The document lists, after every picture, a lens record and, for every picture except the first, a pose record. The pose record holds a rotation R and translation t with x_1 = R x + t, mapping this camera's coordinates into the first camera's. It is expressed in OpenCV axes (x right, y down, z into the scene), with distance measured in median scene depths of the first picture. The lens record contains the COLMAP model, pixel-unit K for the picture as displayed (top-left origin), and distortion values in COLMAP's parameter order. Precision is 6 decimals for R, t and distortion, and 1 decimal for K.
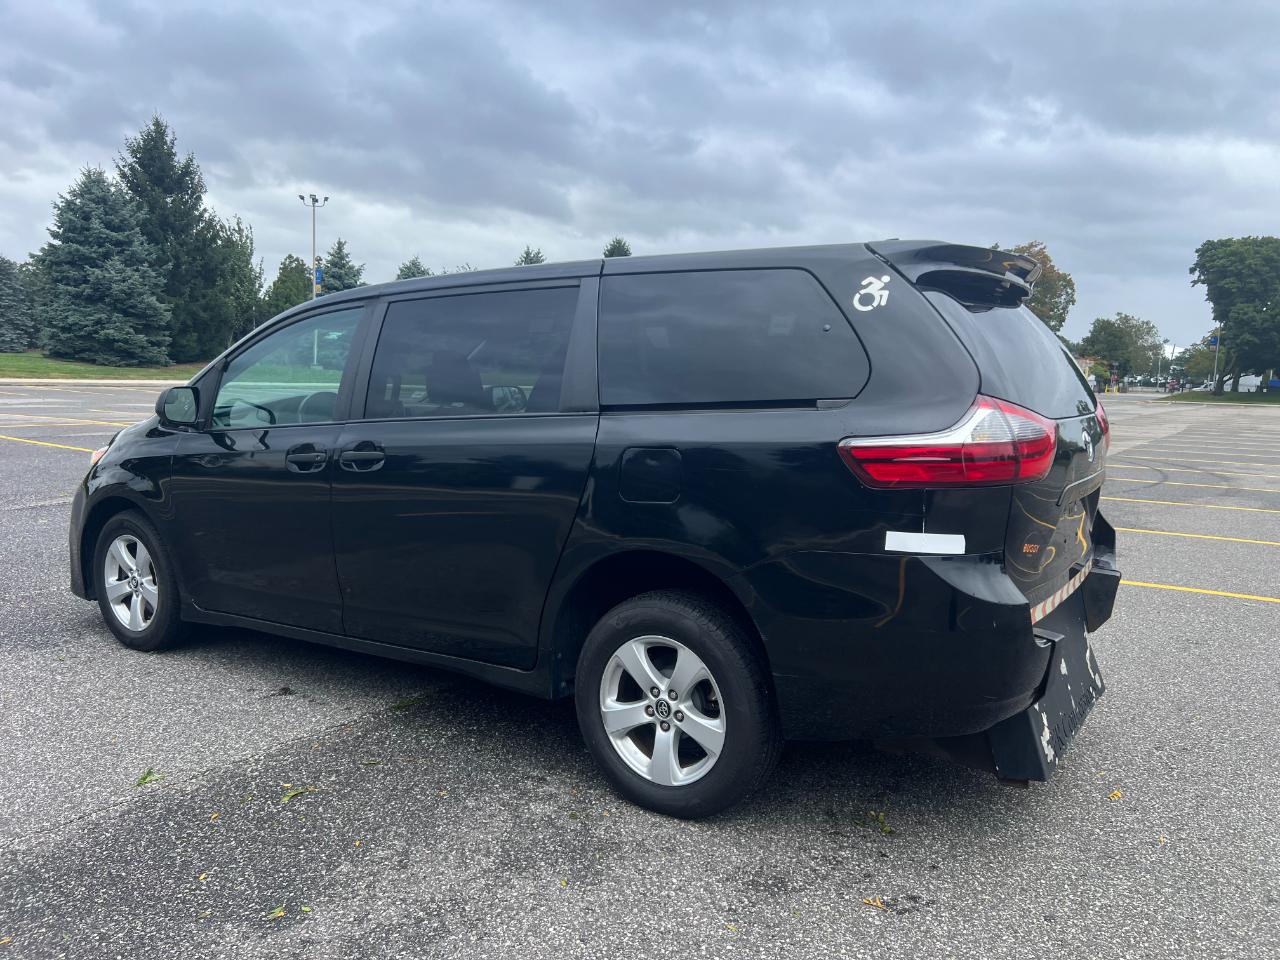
lens RADIAL K [[956.4, 0, 647.3], [0, 956.4, 485.4], [0, 0, 1]] dist [0.063598, -0.062680]
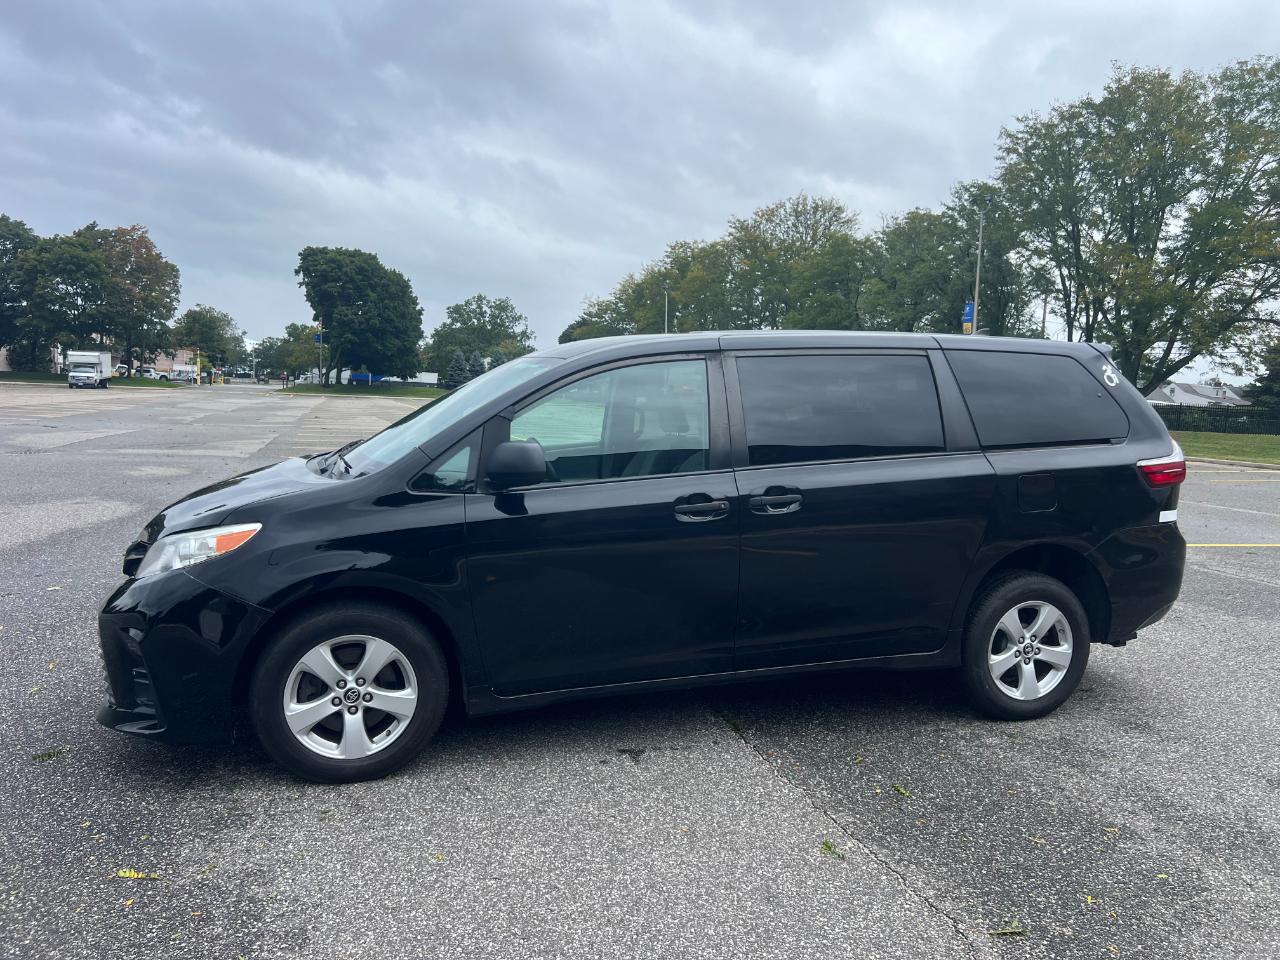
lens RADIAL K [[956.6, 0, 645.7], [0, 956.6, 476.6], [0, 0, 1]] dist [0.061277, -0.065851]
pose [[0.622913, -0.074424, 0.778743, -0.107275], [0.071982, 0.996694, 0.037675, -0.009435], [-0.778973, 0.032587, 0.626211, 0.037235]]
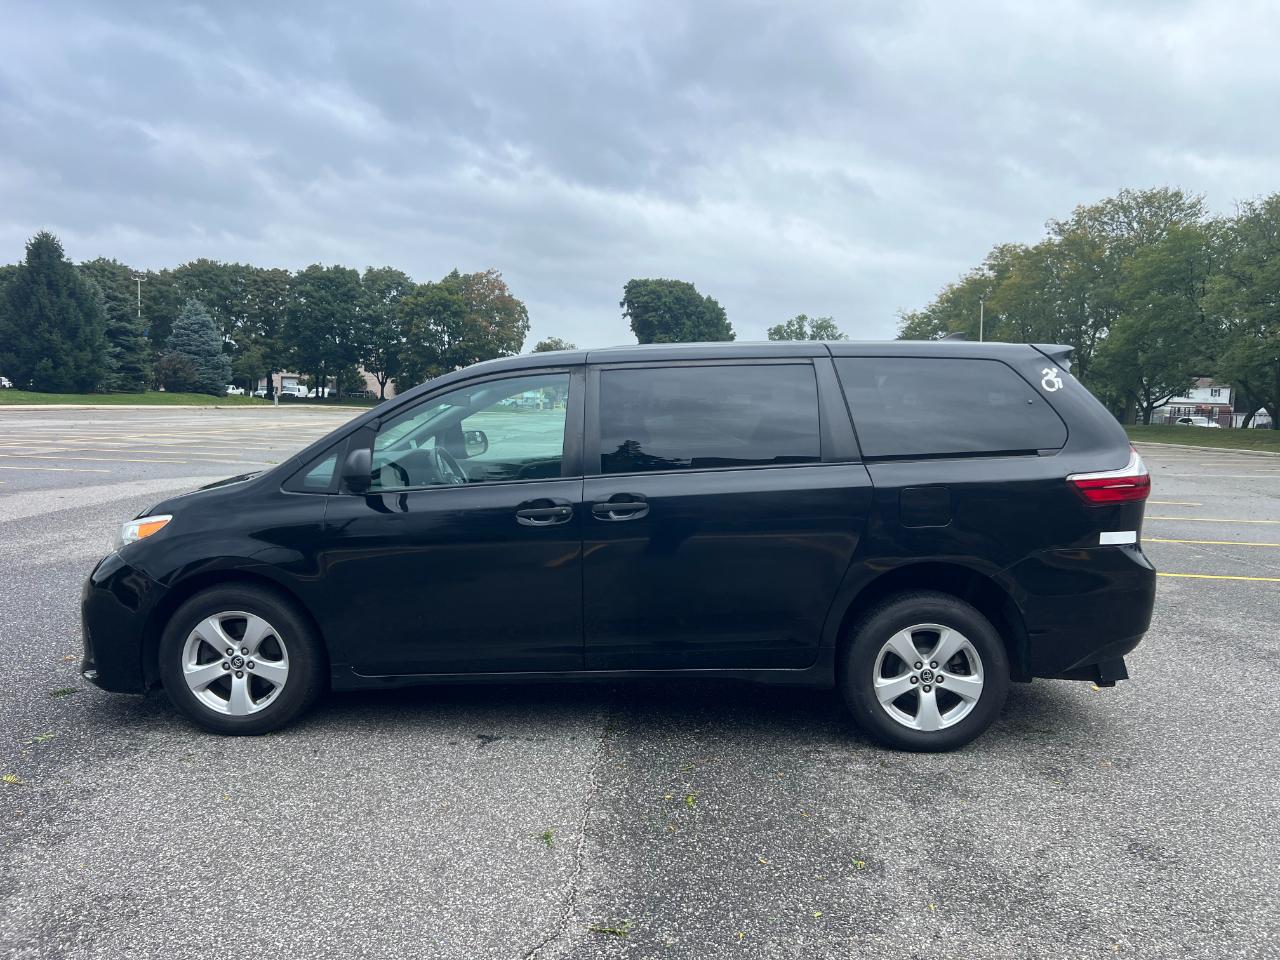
lens RADIAL K [[956.6, 0, 645.7], [0, 956.6, 476.6], [0, 0, 1]] dist [0.061277, -0.065851]
pose [[0.848043, -0.049709, 0.527590, -0.074778], [0.062564, 0.998020, -0.006531, -0.004906], [-0.526221, 0.038547, 0.849474, 0.002043]]
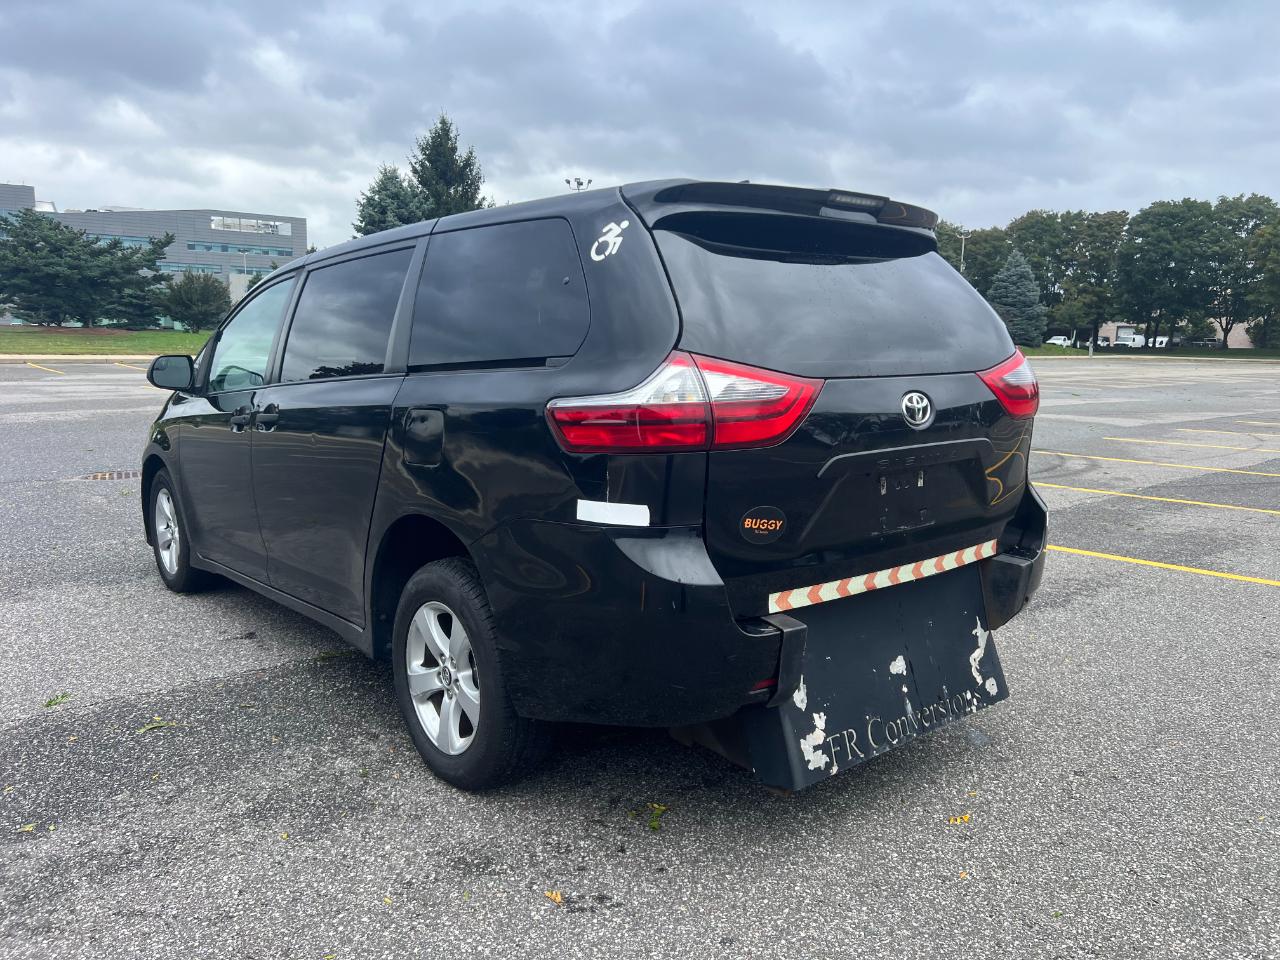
lens RADIAL K [[956.6, 0, 645.7], [0, 956.6, 476.6], [0, 0, 1]] dist [0.061277, -0.065851]
pose [[0.961054, 0.024232, -0.275297, 0.034311], [-0.018816, 0.999574, 0.022298, 0.000237], [0.275720, -0.016249, 0.961101, 0.008286]]
